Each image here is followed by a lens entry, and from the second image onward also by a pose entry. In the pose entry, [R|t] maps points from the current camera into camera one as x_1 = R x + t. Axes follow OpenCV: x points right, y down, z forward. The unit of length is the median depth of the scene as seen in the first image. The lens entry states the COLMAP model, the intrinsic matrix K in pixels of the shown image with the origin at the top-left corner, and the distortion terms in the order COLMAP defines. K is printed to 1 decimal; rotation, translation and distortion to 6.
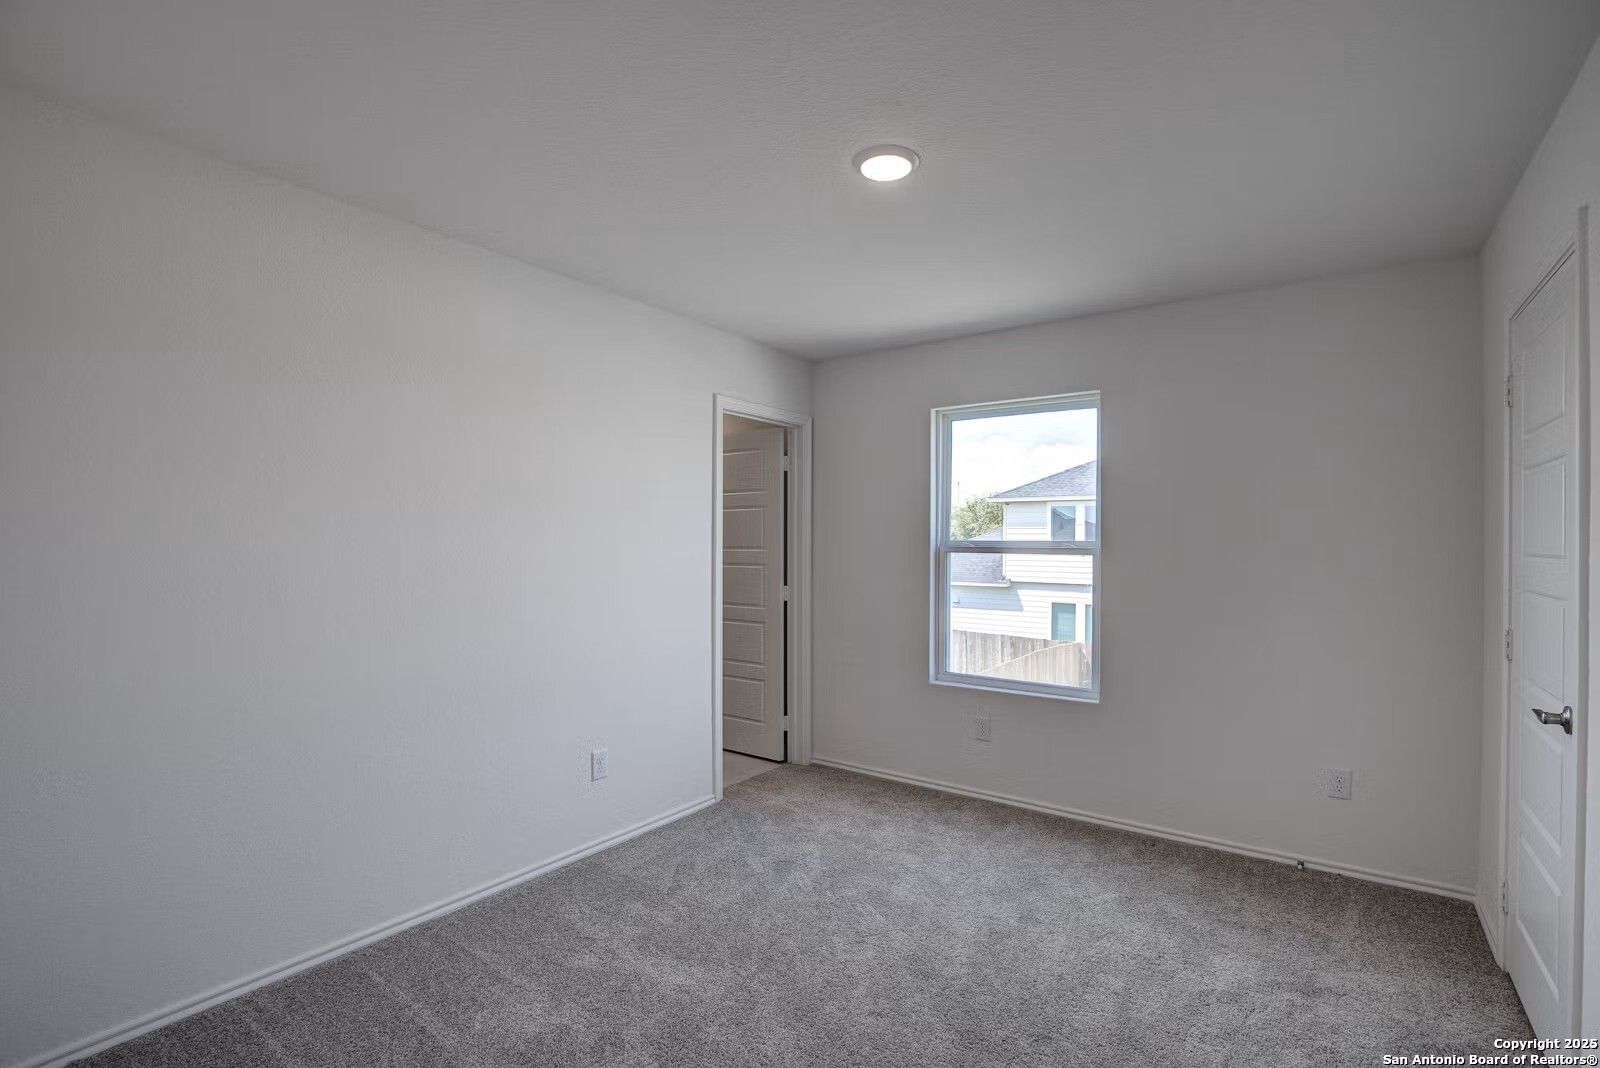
lens RADIAL K [[738.0, 0, 808.0], [0, 738.0, 540.8], [0, 0, 1]] dist [-0.041353, 0.010992]
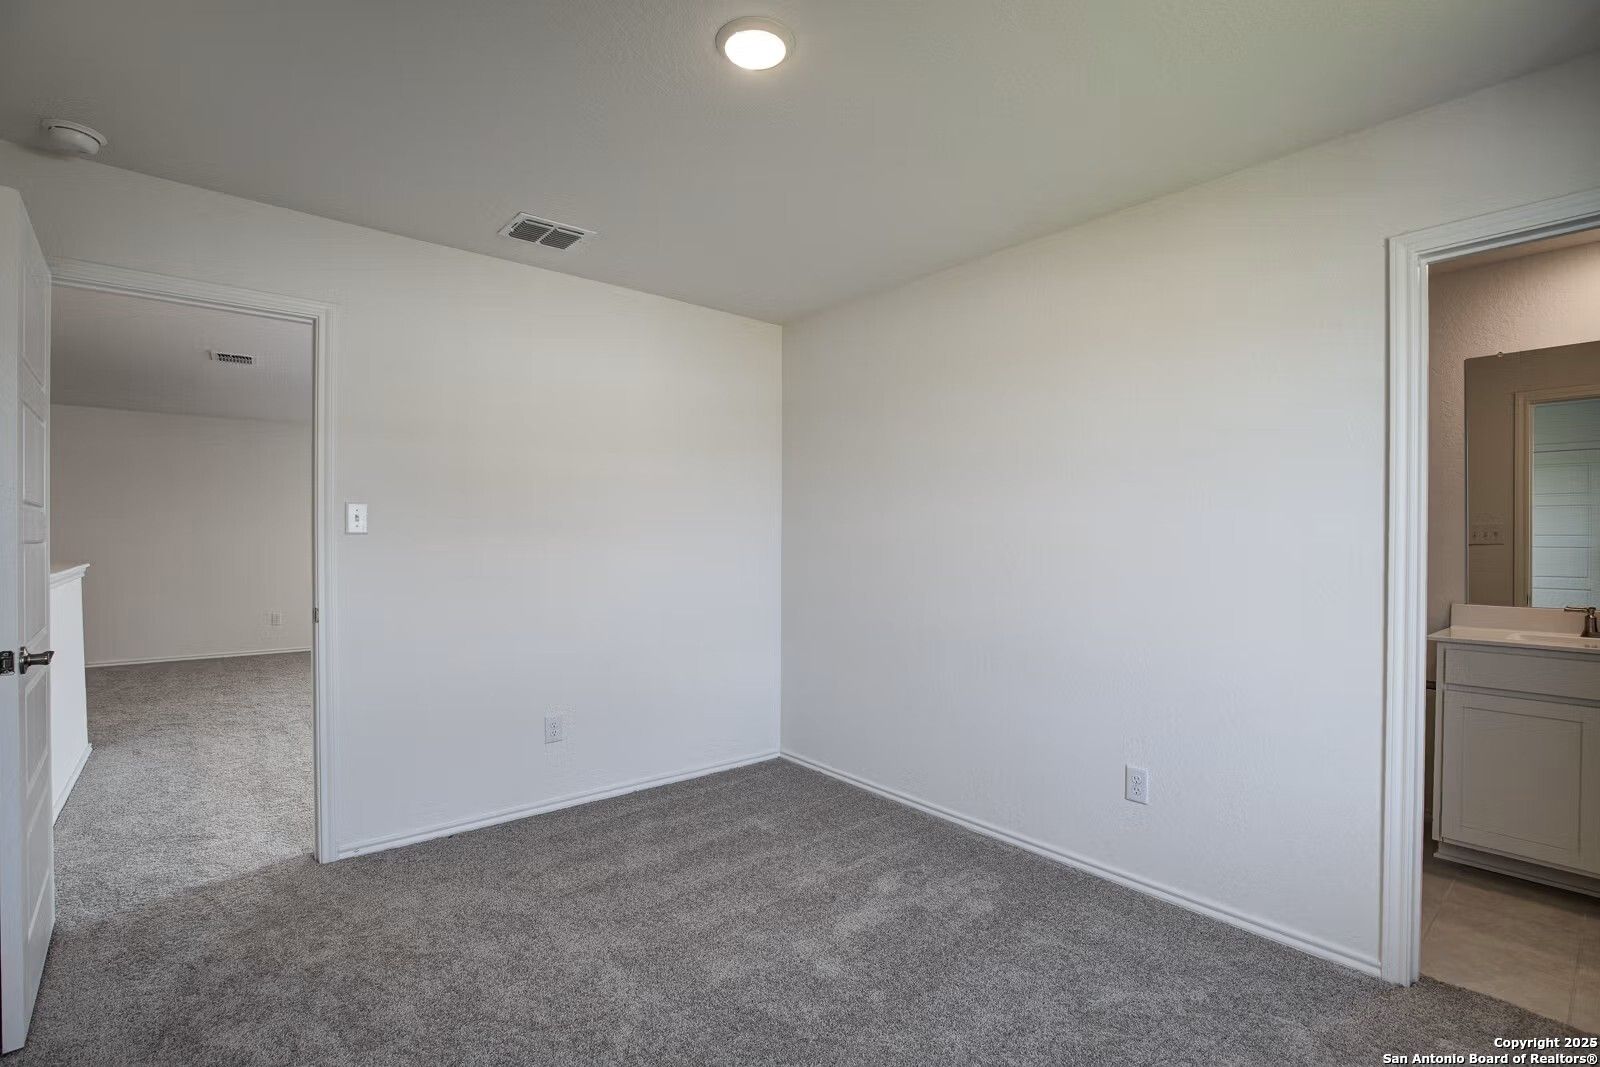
lens RADIAL K [[738.0, 0, 808.0], [0, 738.0, 540.3], [0, 0, 1]] dist [-0.041353, 0.010992]
pose [[-0.238948, 0.001741, -0.971031, 0.598072], [-0.003930, 0.999988, 0.002760, 0.032110], [0.971024, 0.004476, -0.238938, 0.843724]]
